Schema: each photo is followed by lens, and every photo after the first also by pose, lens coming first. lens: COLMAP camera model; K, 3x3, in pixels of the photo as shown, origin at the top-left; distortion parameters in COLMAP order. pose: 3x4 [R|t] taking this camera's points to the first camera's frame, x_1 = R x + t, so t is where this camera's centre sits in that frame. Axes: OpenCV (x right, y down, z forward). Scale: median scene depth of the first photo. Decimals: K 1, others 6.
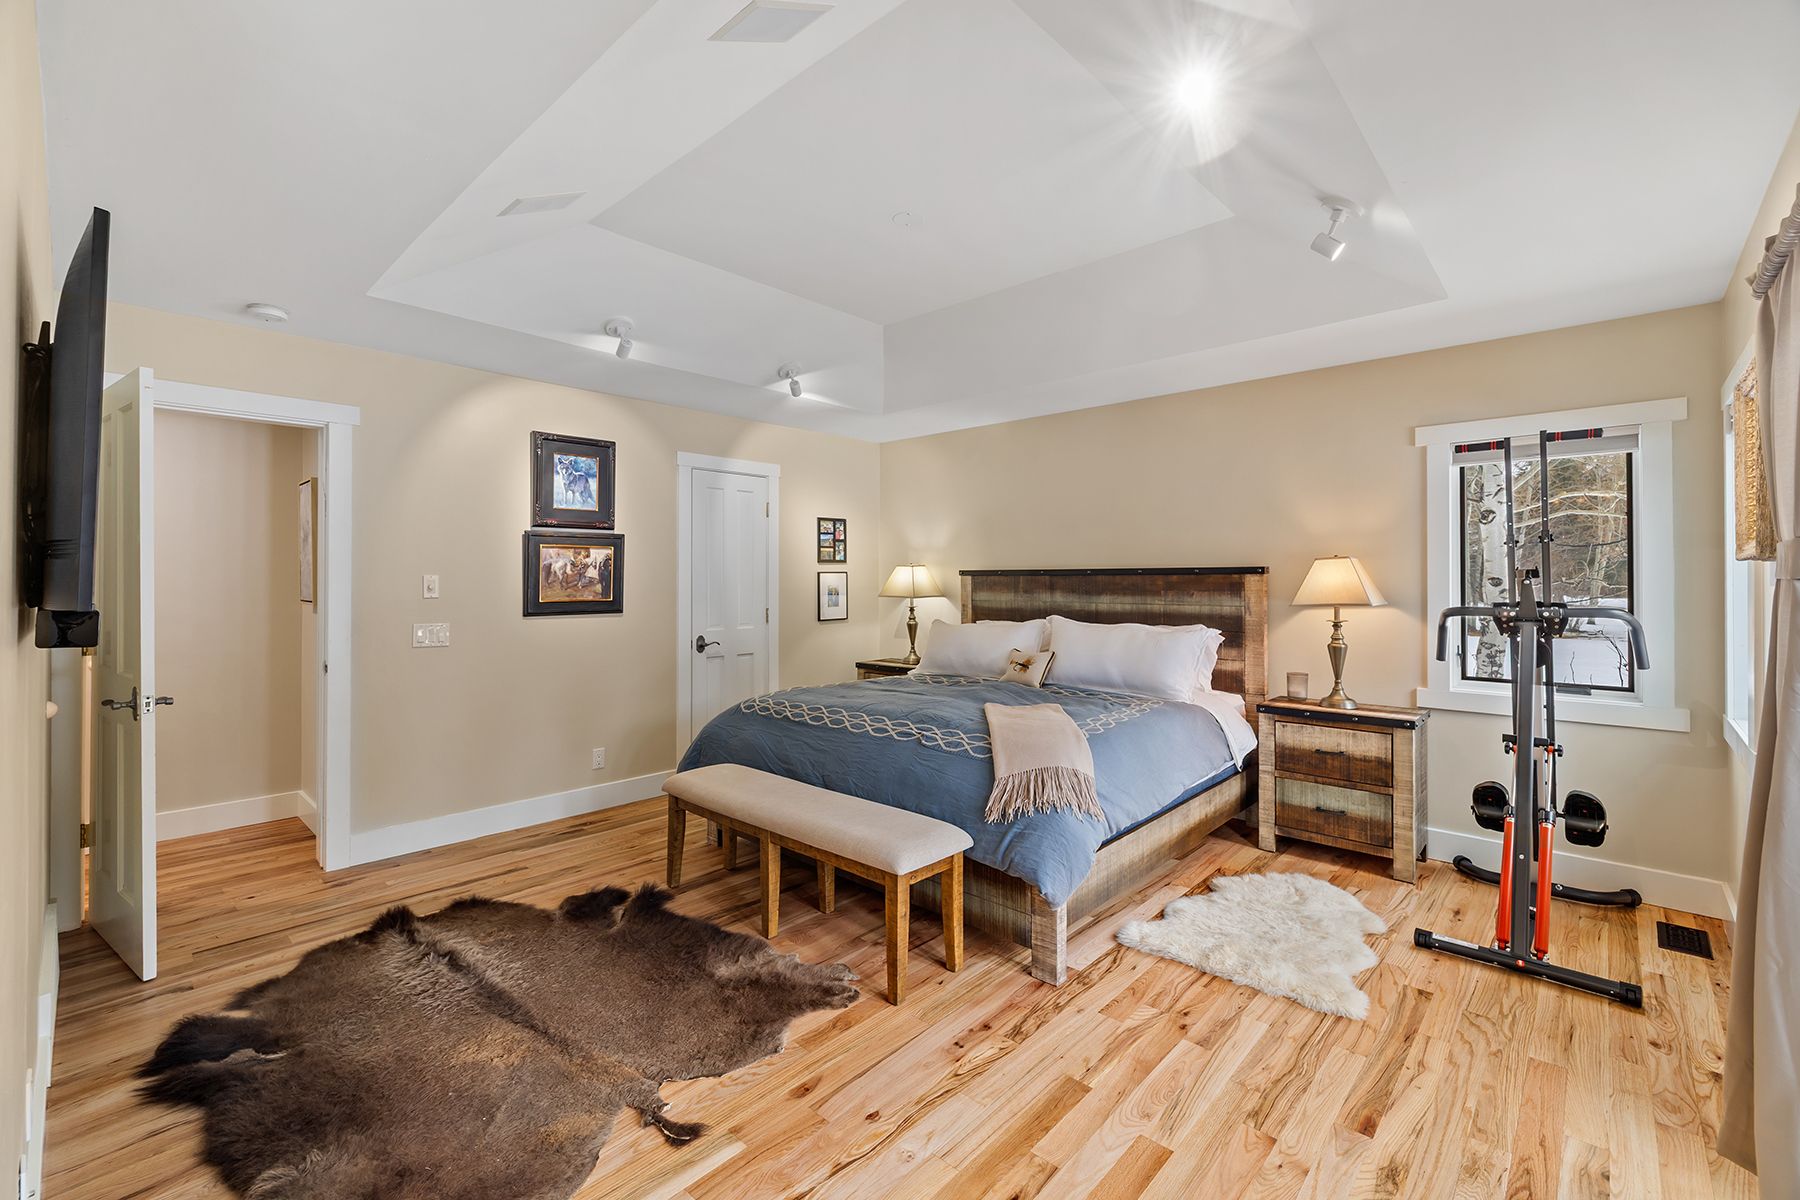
lens RADIAL K [[763.3, 0, 910.7], [0, 763.3, 585.1], [0, 0, 1]] dist [-0.000797, -0.000673]
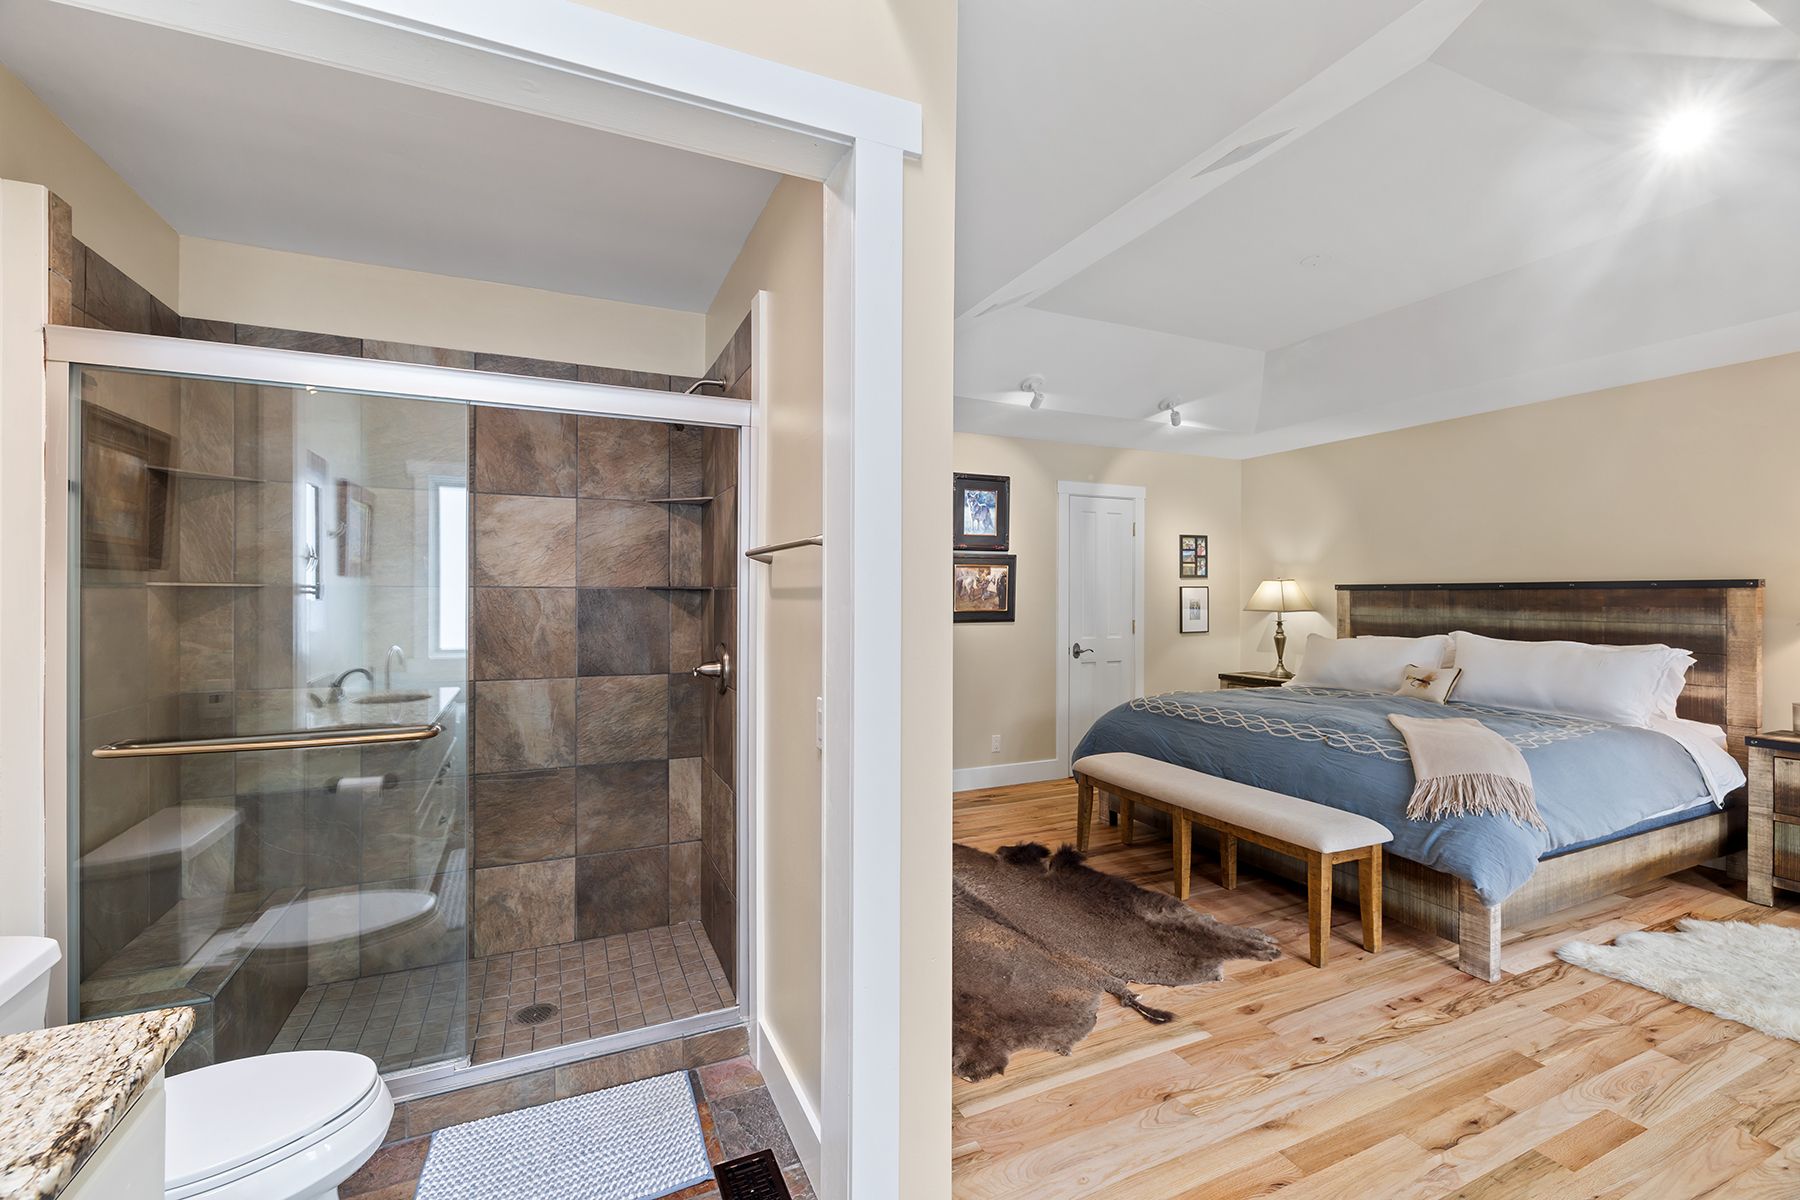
lens RADIAL K [[763.3, 0, 899.6], [0, 763.3, 603.4], [0, 0, 1]] dist [-0.000797, -0.000673]
pose [[0.919888, 0.006533, -0.392126, -0.098275], [-0.005058, 0.999976, 0.004795, 0.004466], [0.392148, -0.002428, 0.919899, -0.185189]]
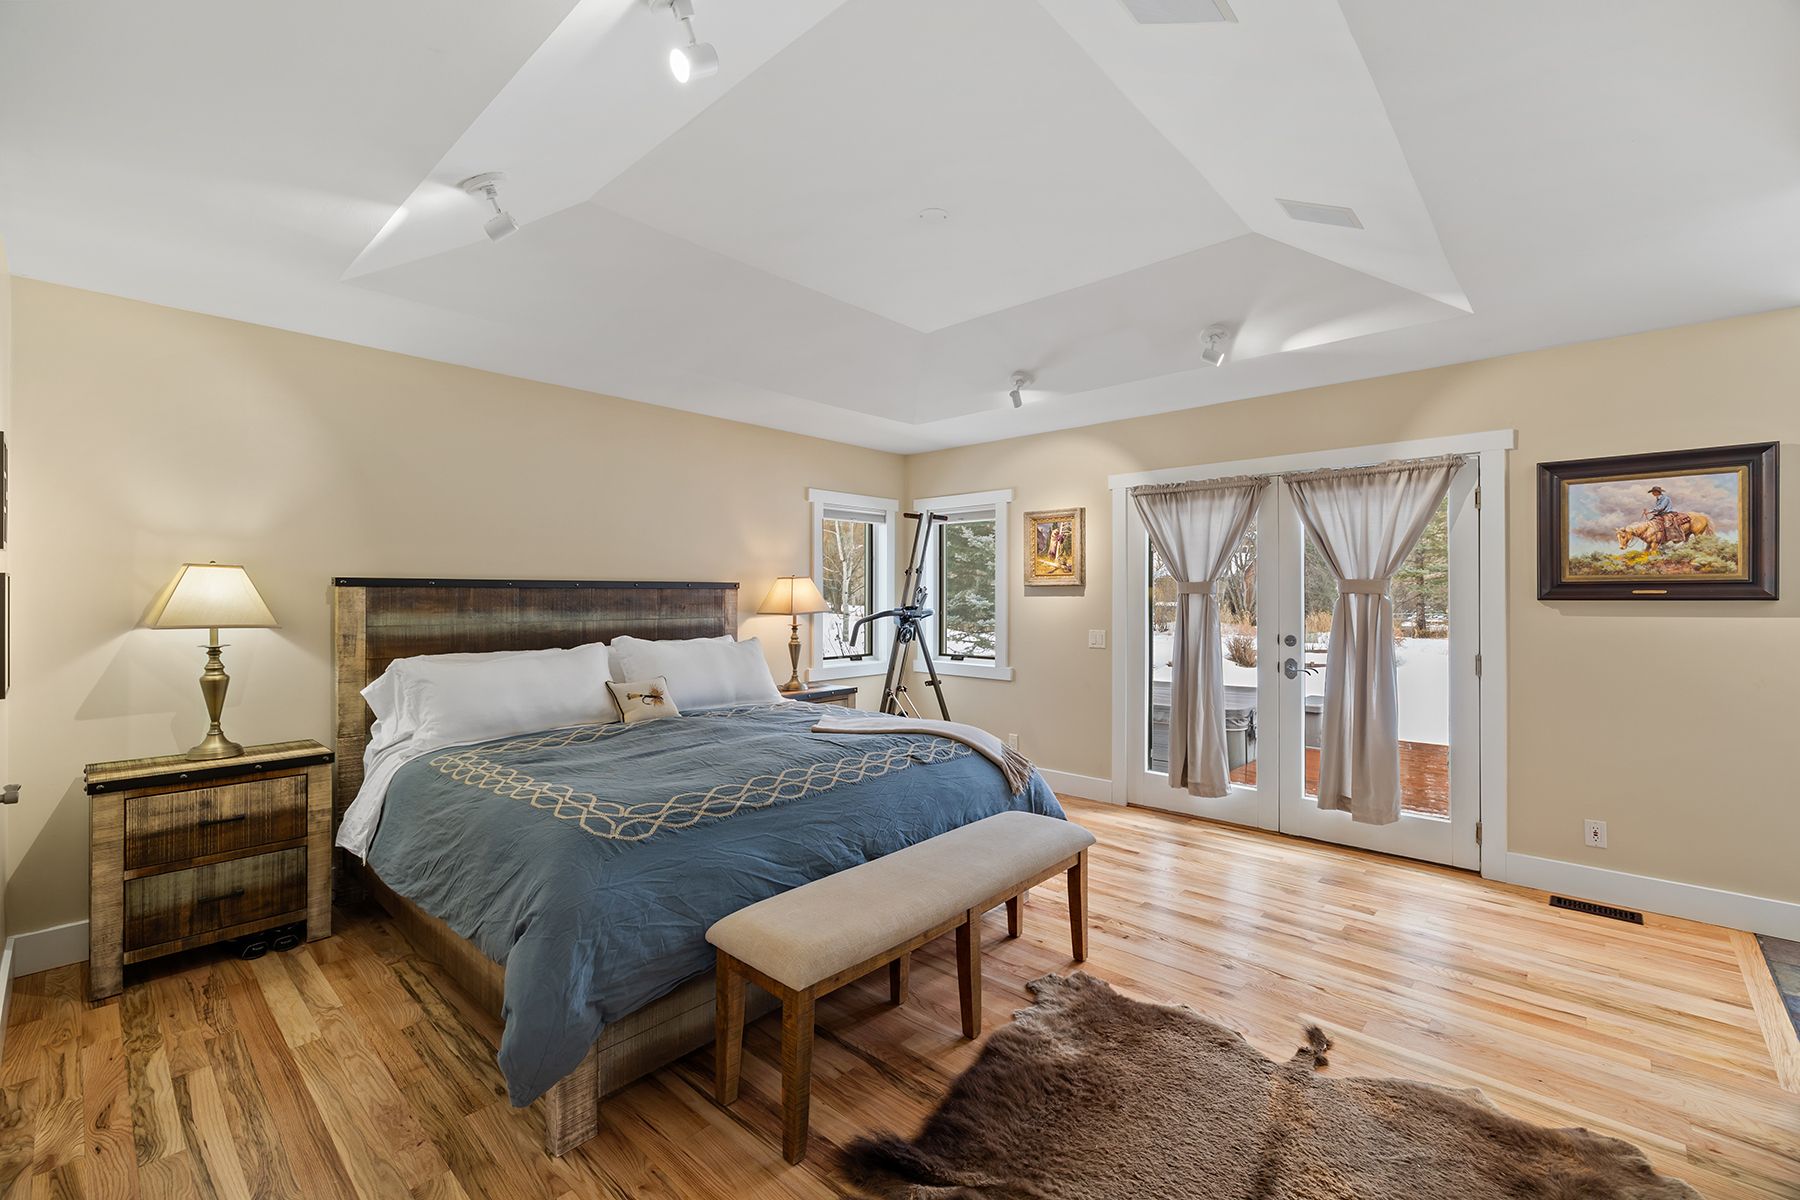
lens RADIAL K [[763.3, 0, 889.4], [0, 763.3, 592.2], [0, 0, 1]] dist [-0.000797, -0.000673]
pose [[0.007236, 0.008008, 0.999942, -0.759612], [0.011765, 0.999898, -0.008093, 0.002974], [-0.999905, 0.011823, 0.007141, 0.828711]]
